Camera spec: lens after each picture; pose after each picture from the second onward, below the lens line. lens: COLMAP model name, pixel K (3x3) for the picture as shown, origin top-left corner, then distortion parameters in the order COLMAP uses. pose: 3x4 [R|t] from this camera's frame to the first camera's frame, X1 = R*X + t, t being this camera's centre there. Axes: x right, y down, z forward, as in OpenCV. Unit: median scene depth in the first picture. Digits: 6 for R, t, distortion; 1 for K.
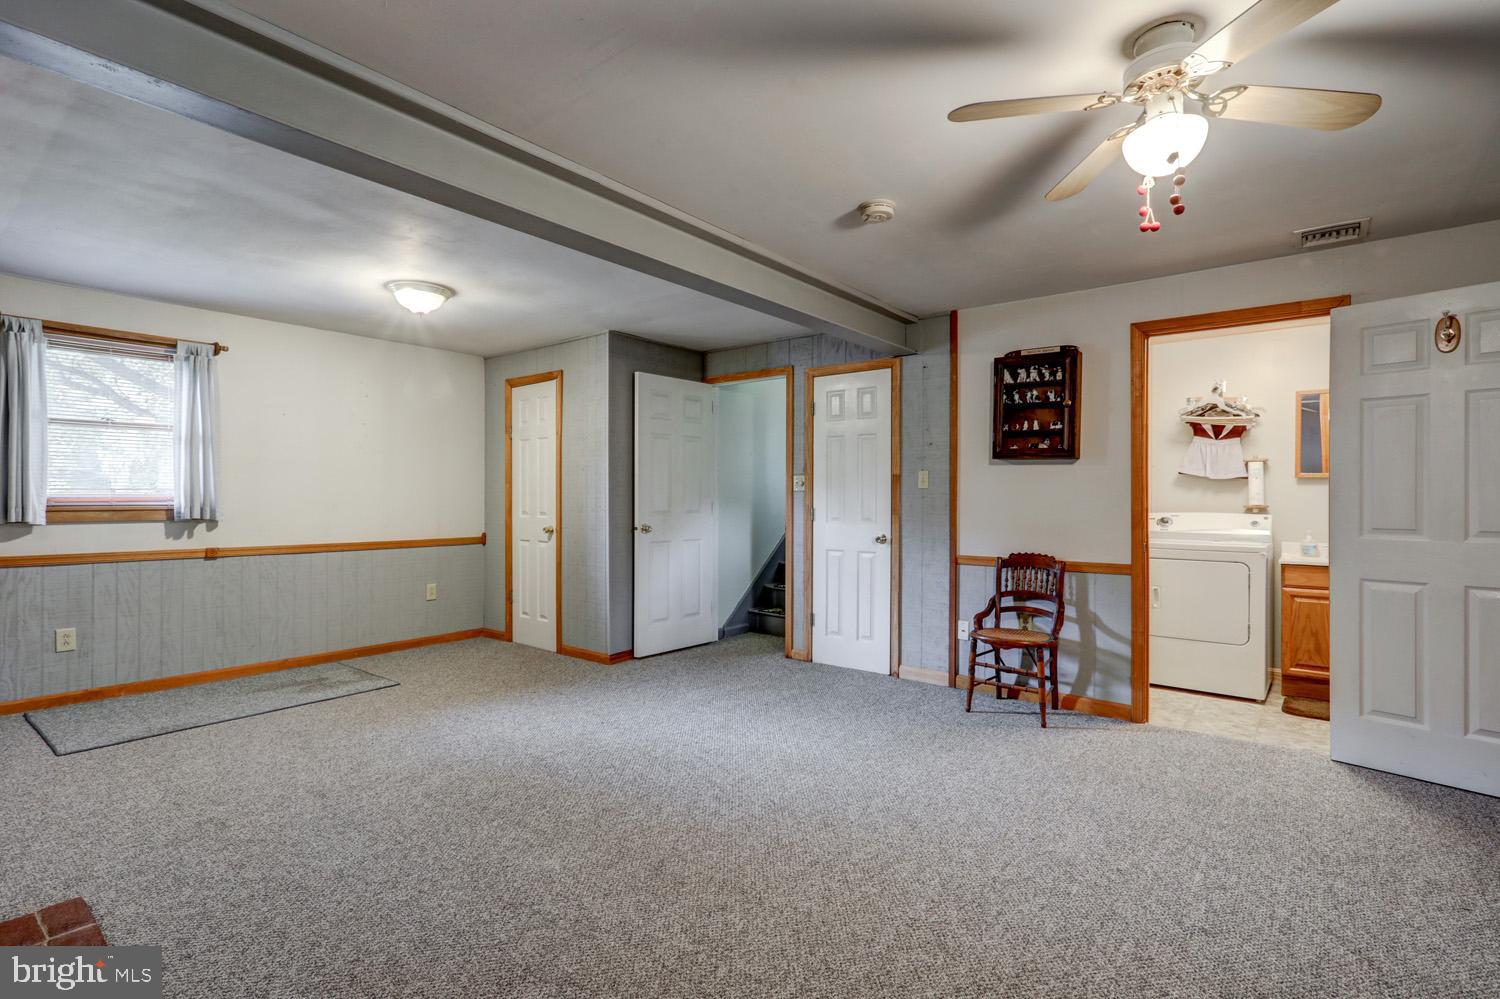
lens RADIAL K [[713.0, 0, 752.2], [0, 713.0, 499.6], [0, 0, 1]] dist [-0.004059, 0.001977]
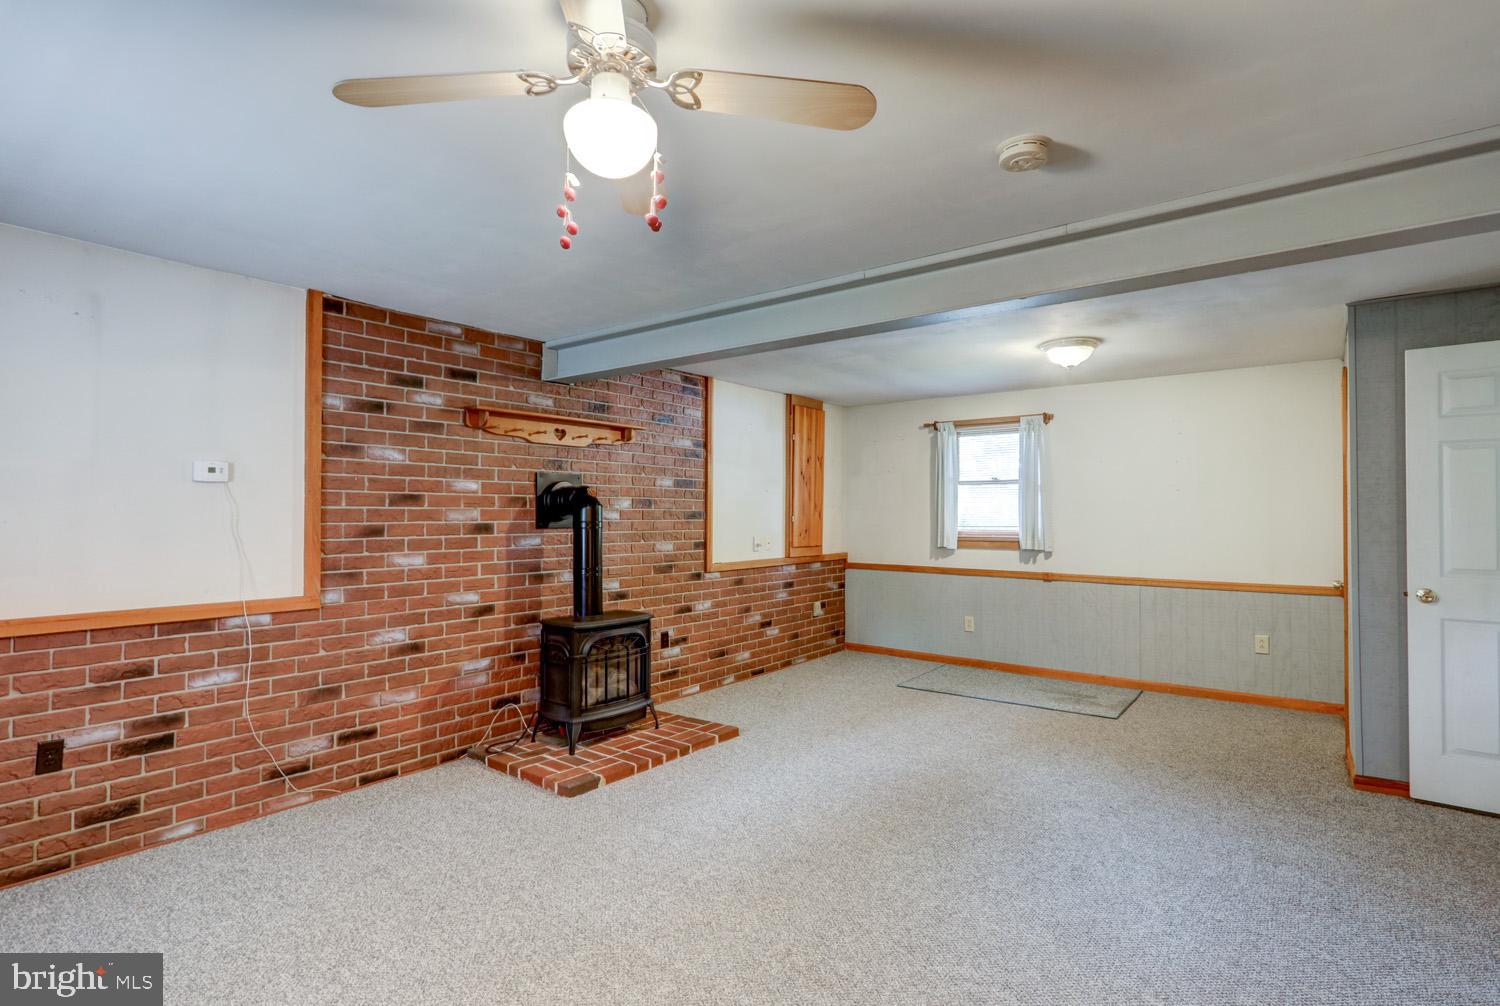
lens RADIAL K [[736.2, 0, 755.7], [0, 736.2, 504.6], [0, 0, 1]] dist [0.003645, 0.001574]
pose [[0.015355, -0.015757, -0.999758, 0.586248], [-0.004084, 0.999866, -0.015821, -0.032449], [0.999874, 0.004326, 0.015289, 0.477776]]
